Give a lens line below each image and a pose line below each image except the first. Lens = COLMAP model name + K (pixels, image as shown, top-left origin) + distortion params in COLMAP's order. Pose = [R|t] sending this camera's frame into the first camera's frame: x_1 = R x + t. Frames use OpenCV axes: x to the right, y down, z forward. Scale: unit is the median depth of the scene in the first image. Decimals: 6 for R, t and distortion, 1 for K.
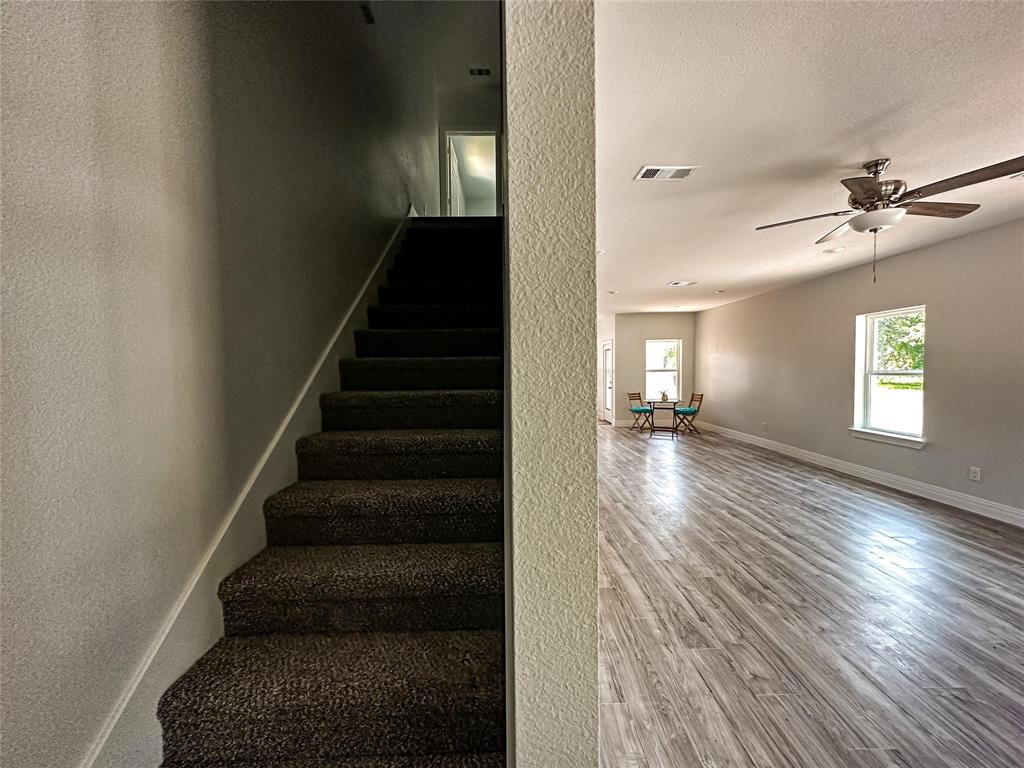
lens RADIAL K [[412.8, 0, 512.0], [0, 412.8, 384.0], [0, 0, 1]] dist [0.000856, 0.000008]
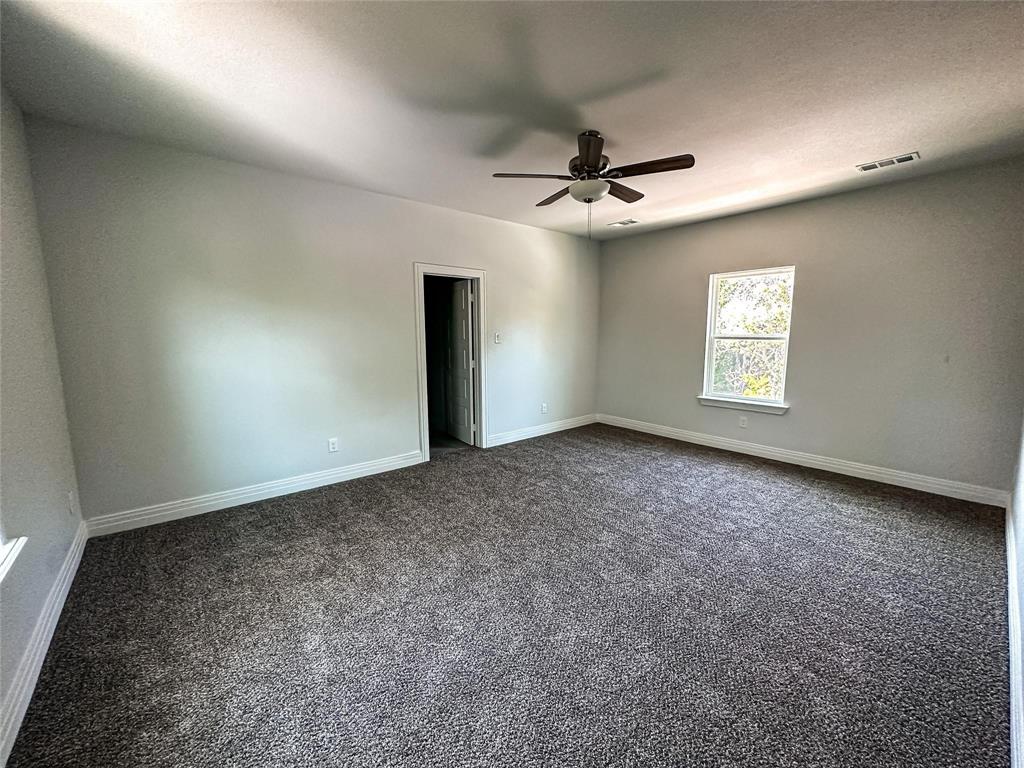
lens RADIAL K [[412.8, 0, 512.0], [0, 412.8, 384.0], [0, 0, 1]] dist [0.000856, 0.000008]
pose [[0.739970, -0.097000, 0.665609, -0.062346], [0.021165, 0.992415, 0.121096, -0.021828], [-0.672306, -0.075520, 0.736411, 0.298782]]
